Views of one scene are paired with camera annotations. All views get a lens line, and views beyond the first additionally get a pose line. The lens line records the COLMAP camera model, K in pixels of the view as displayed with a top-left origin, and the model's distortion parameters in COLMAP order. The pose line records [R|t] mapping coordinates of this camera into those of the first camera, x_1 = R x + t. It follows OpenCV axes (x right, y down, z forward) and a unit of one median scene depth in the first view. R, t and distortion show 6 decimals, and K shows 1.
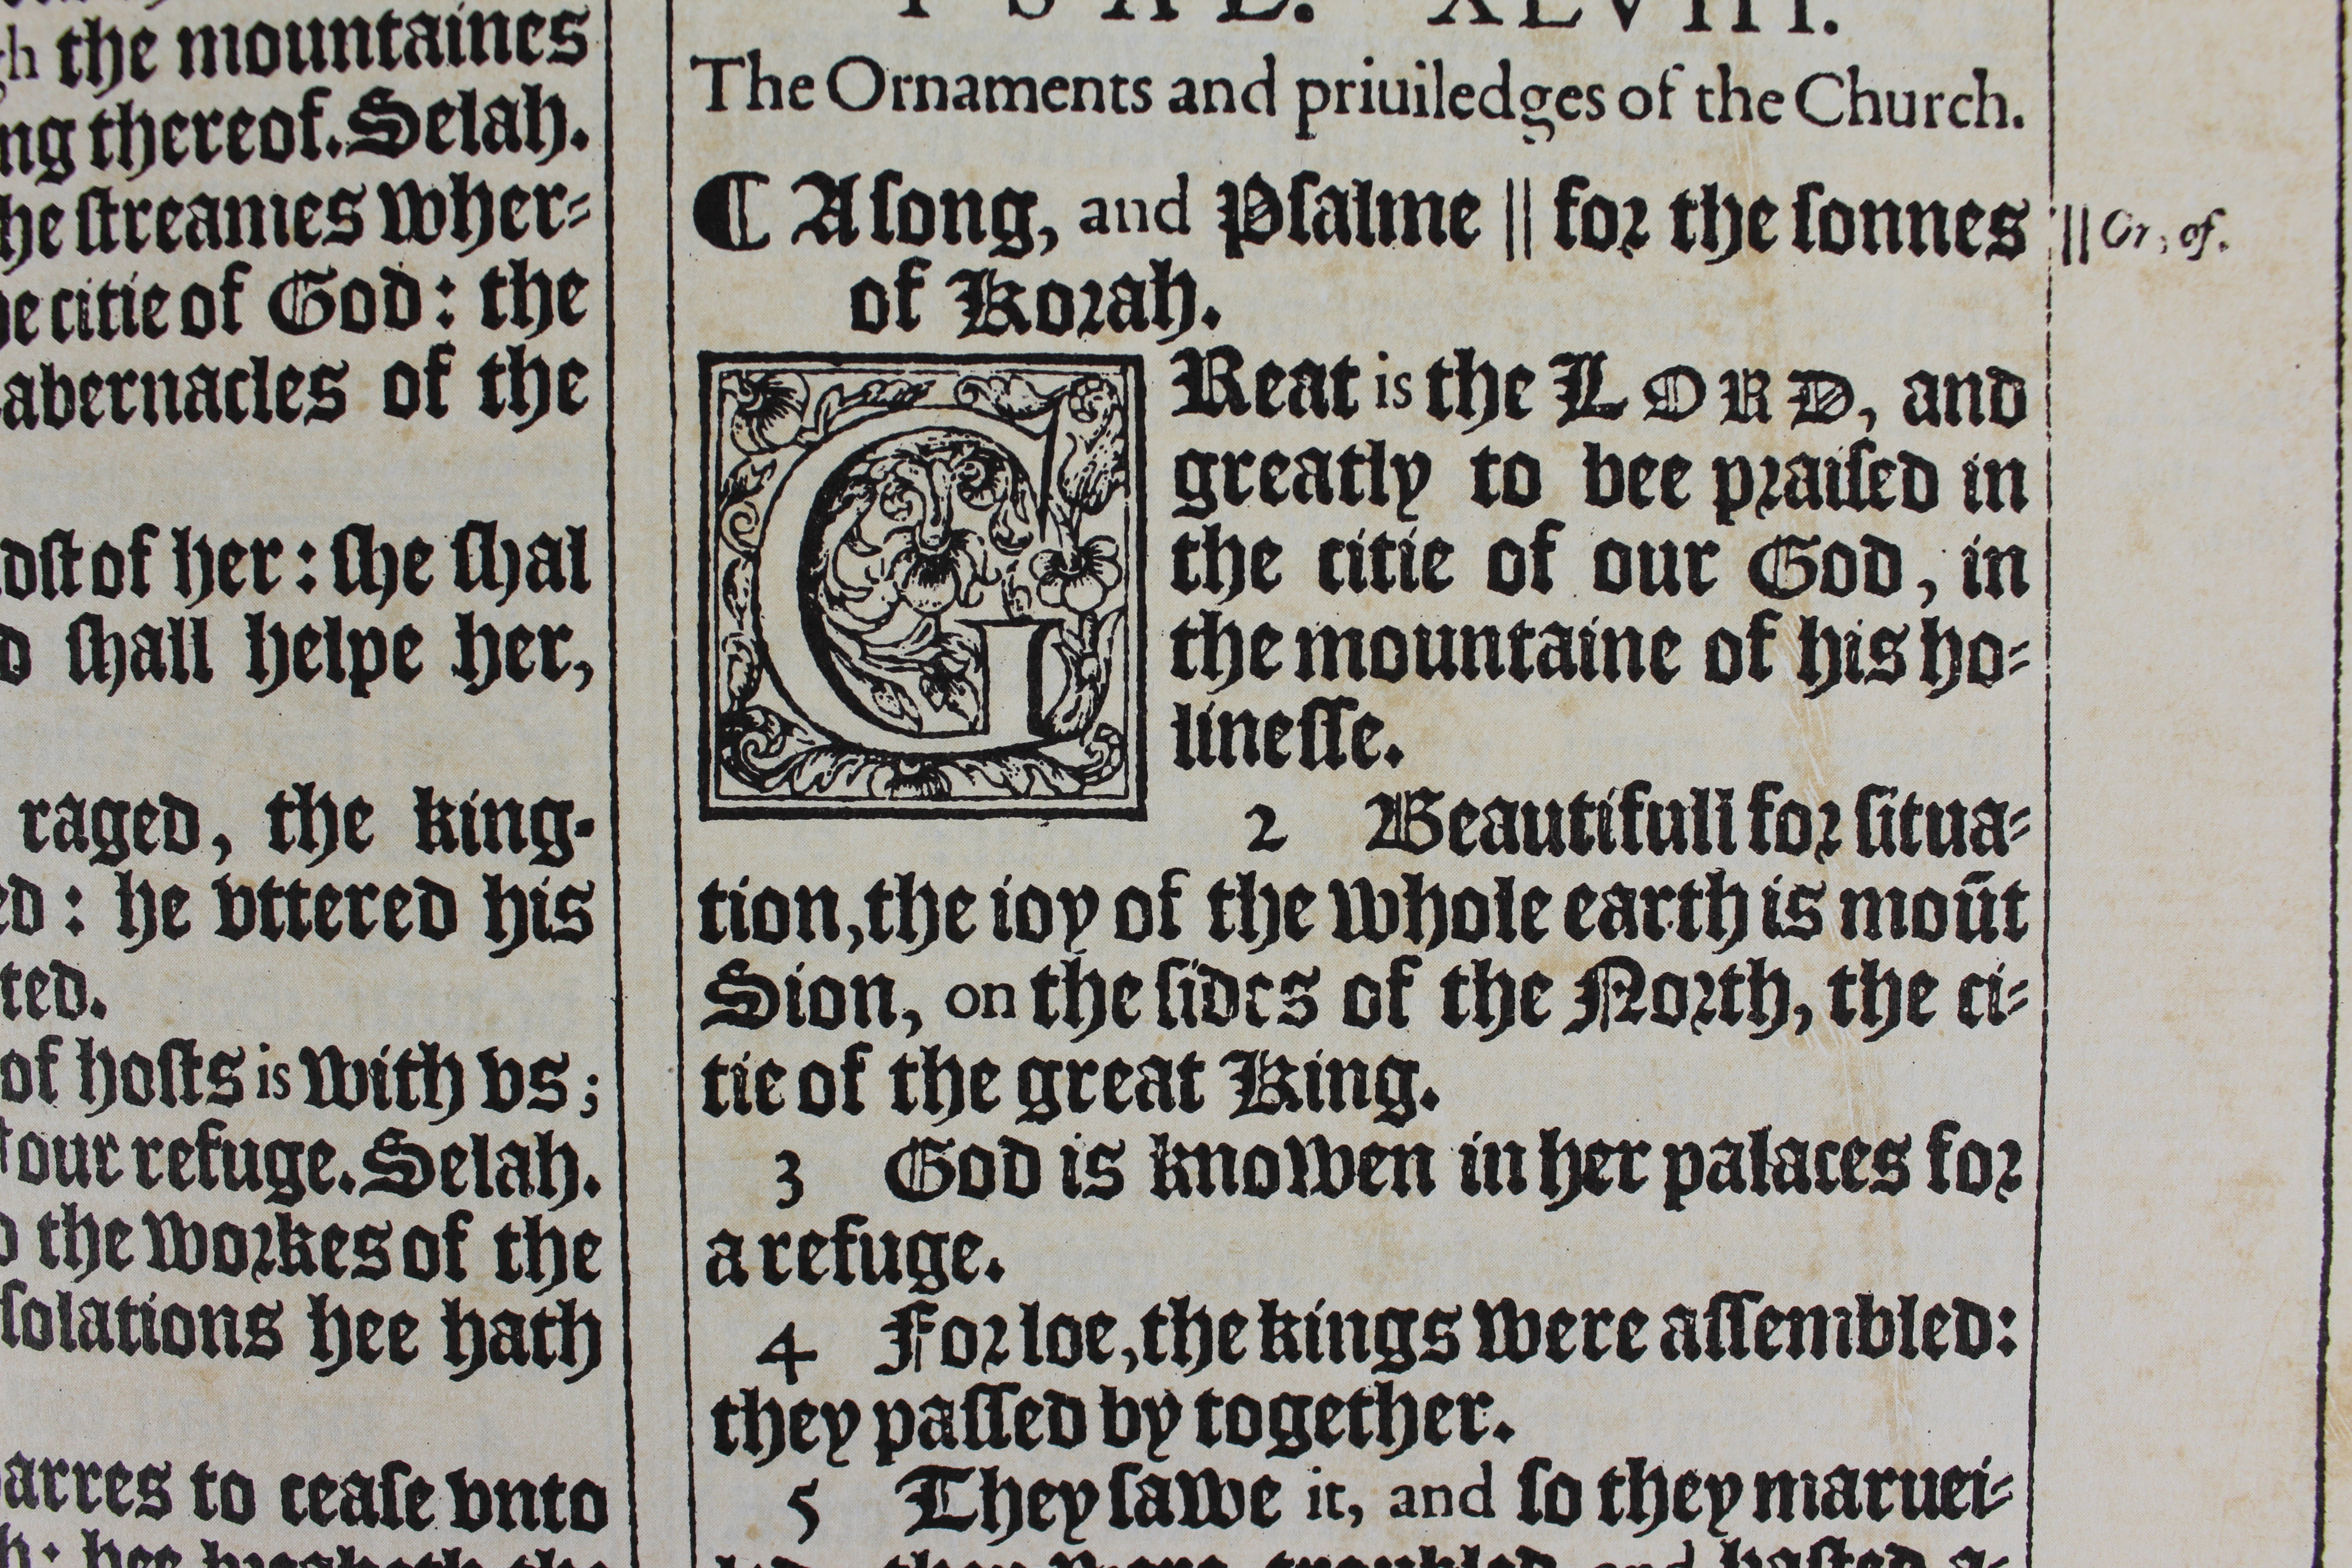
lens RADIAL K [[2414.2, 0, 1176.7], [0, 2414.2, 739.3], [0, 0, 1]] dist [-0.170606, 0.183722]
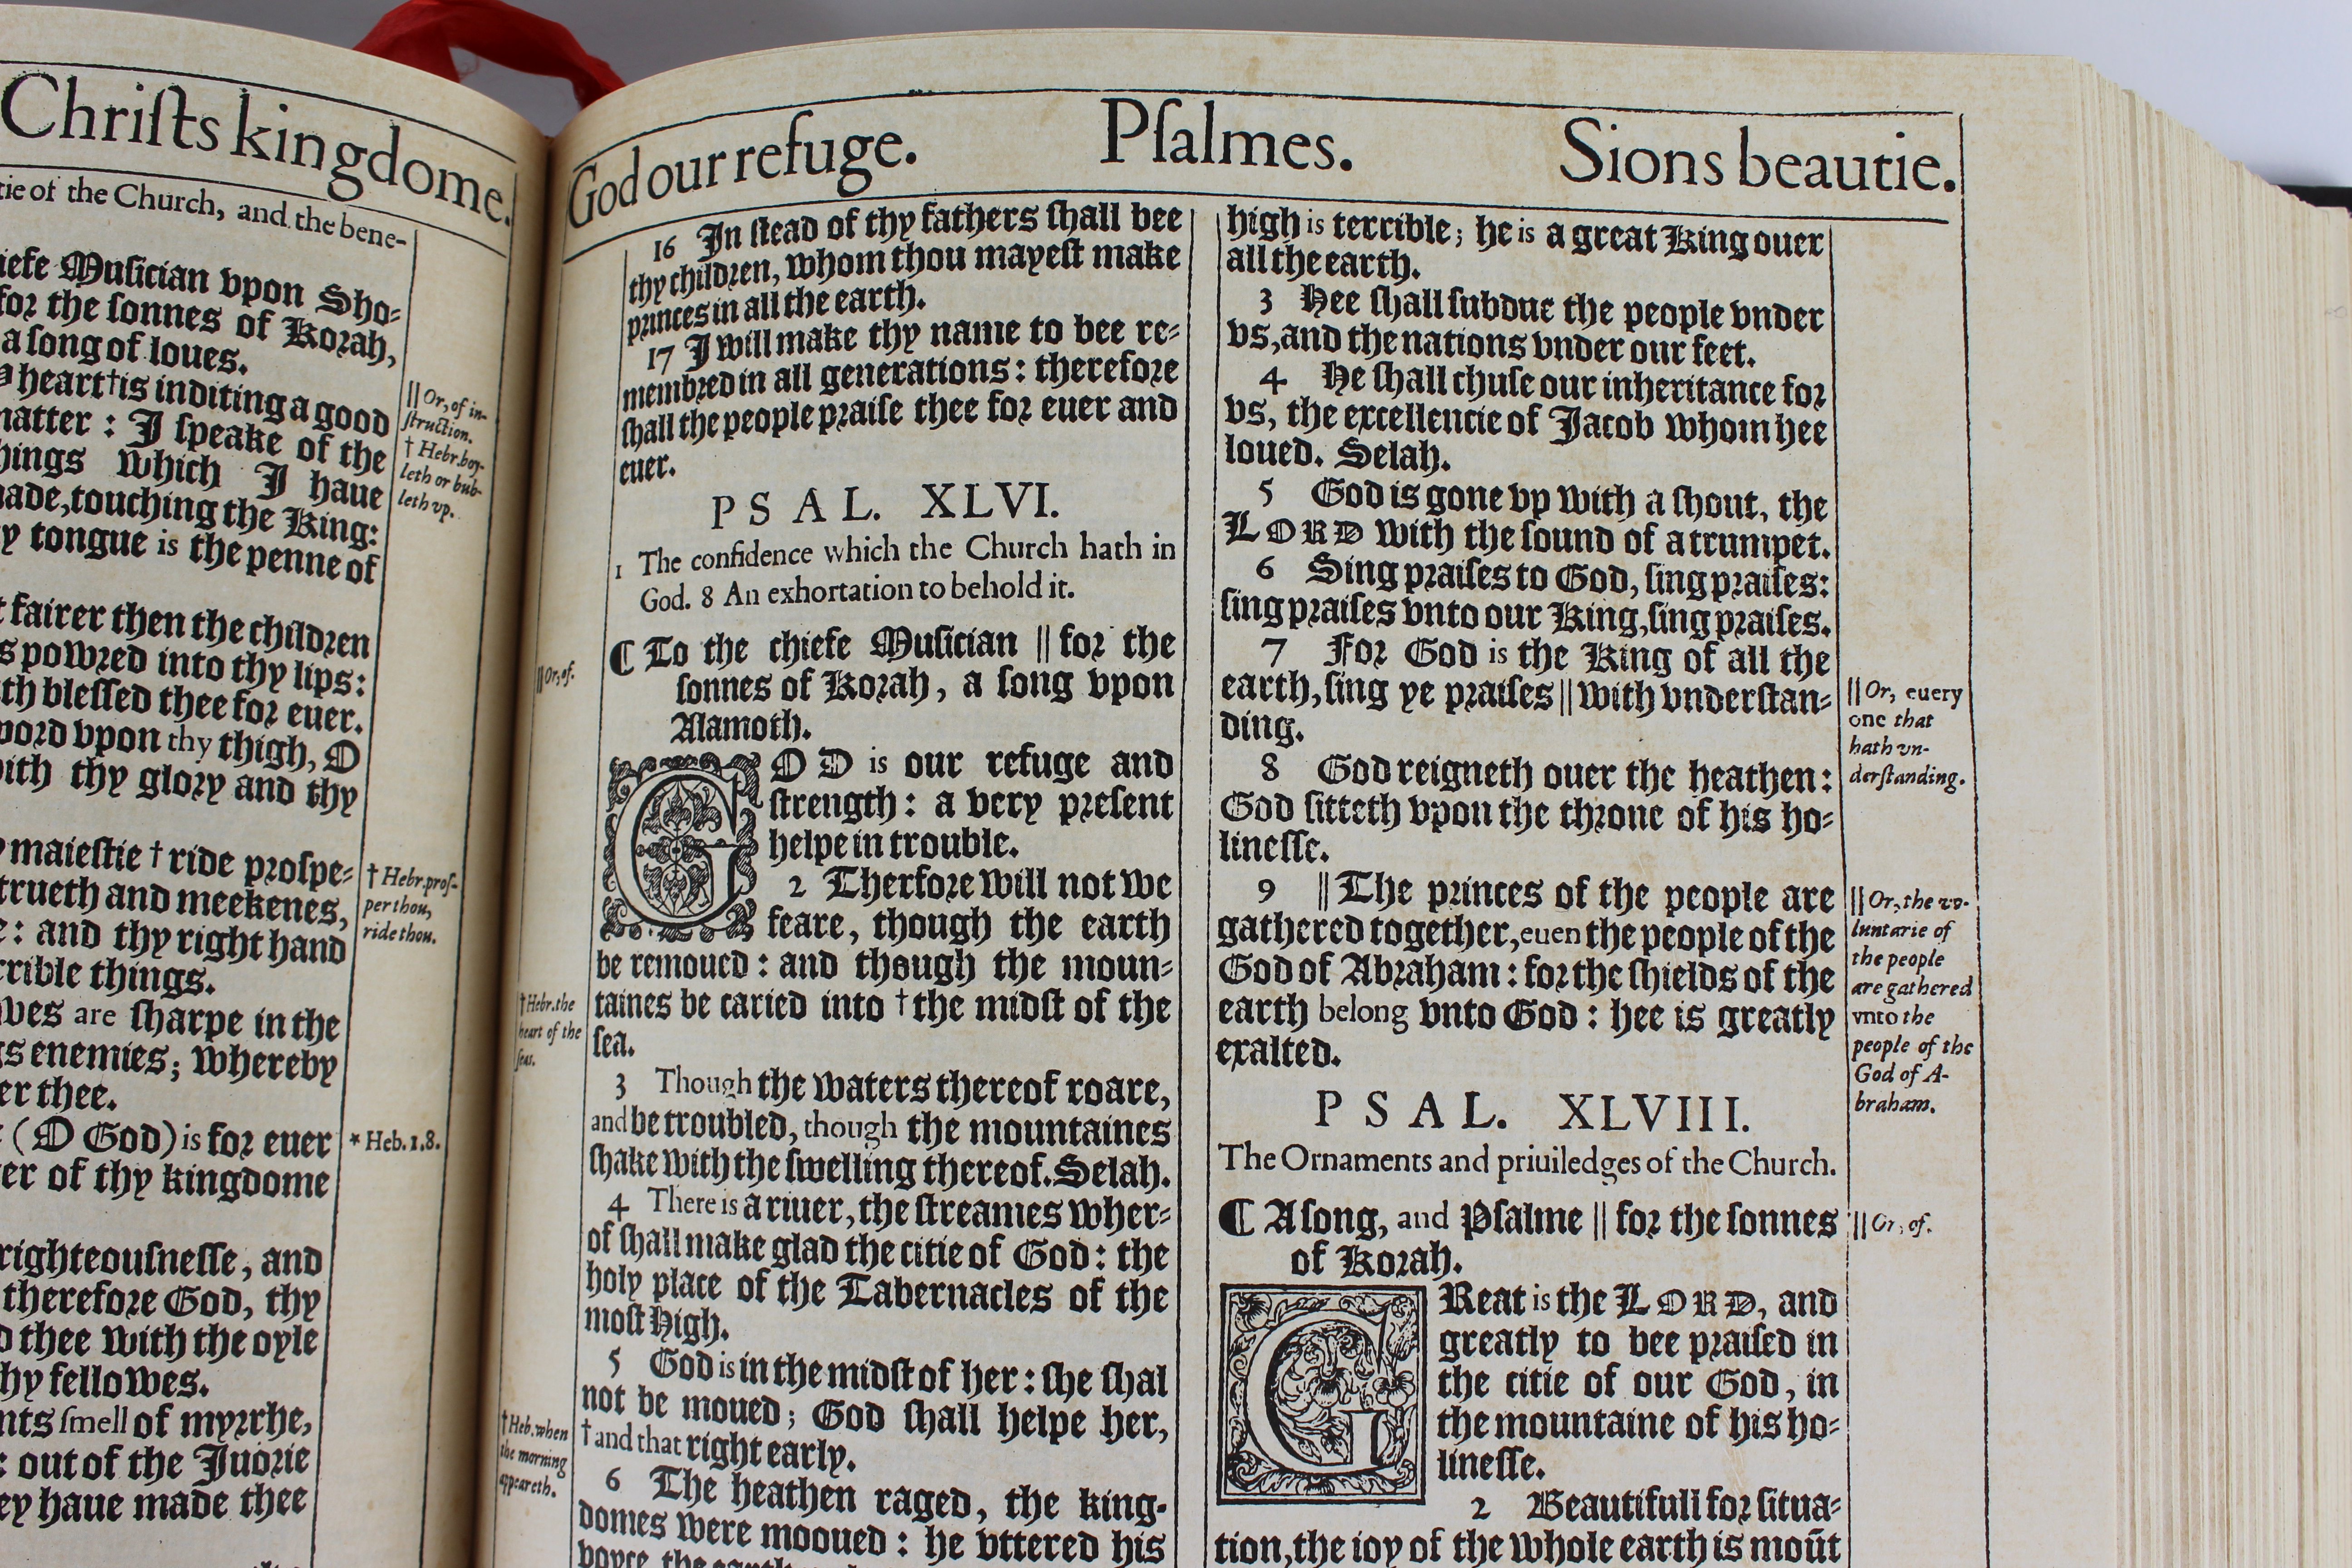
lens RADIAL K [[2414.2, 0, 1176.7], [0, 2414.2, 739.3], [0, 0, 1]] dist [-0.170606, 0.183722]
pose [[0.999525, 0.020079, 0.023391, -0.295592], [-0.015813, 0.985302, -0.170086, -0.273685], [-0.026463, 0.169636, 0.985151, -1.174232]]
